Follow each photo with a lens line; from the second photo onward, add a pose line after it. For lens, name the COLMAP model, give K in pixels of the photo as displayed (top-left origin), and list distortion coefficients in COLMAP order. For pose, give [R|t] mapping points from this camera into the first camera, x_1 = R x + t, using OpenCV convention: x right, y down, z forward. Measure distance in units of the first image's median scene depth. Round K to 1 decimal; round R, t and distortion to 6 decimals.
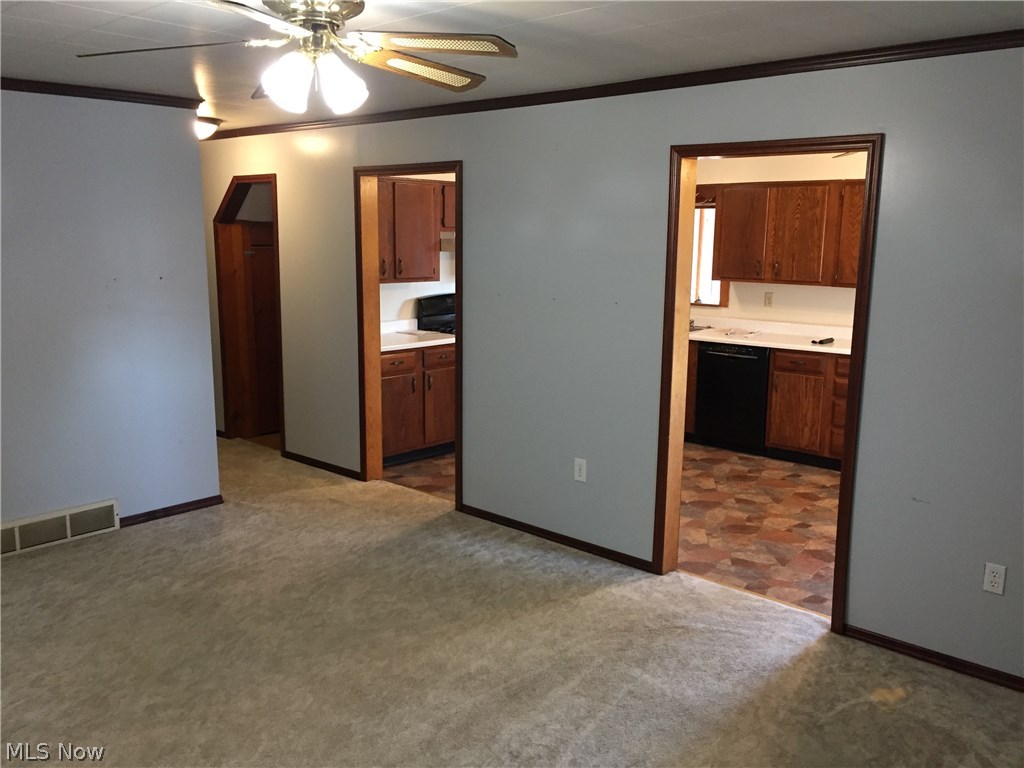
lens RADIAL K [[883.8, 0, 512.0], [0, 883.8, 384.0], [0, 0, 1]] dist [0.038699, 0.001625]
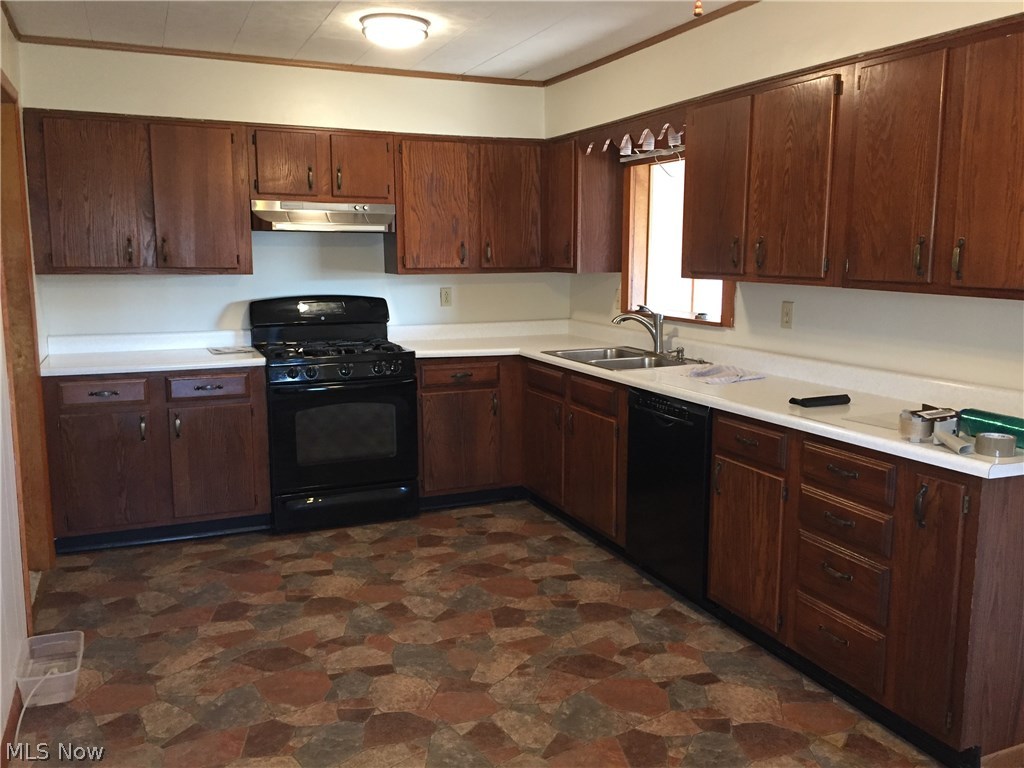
lens RADIAL K [[883.8, 0, 512.0], [0, 883.8, 384.0], [0, 0, 1]] dist [0.038699, 0.001625]
pose [[0.910973, 0.054604, -0.408836, 0.395947], [-0.064359, 0.997875, -0.010130, -0.041922], [0.407414, 0.035540, 0.912552, 0.496027]]
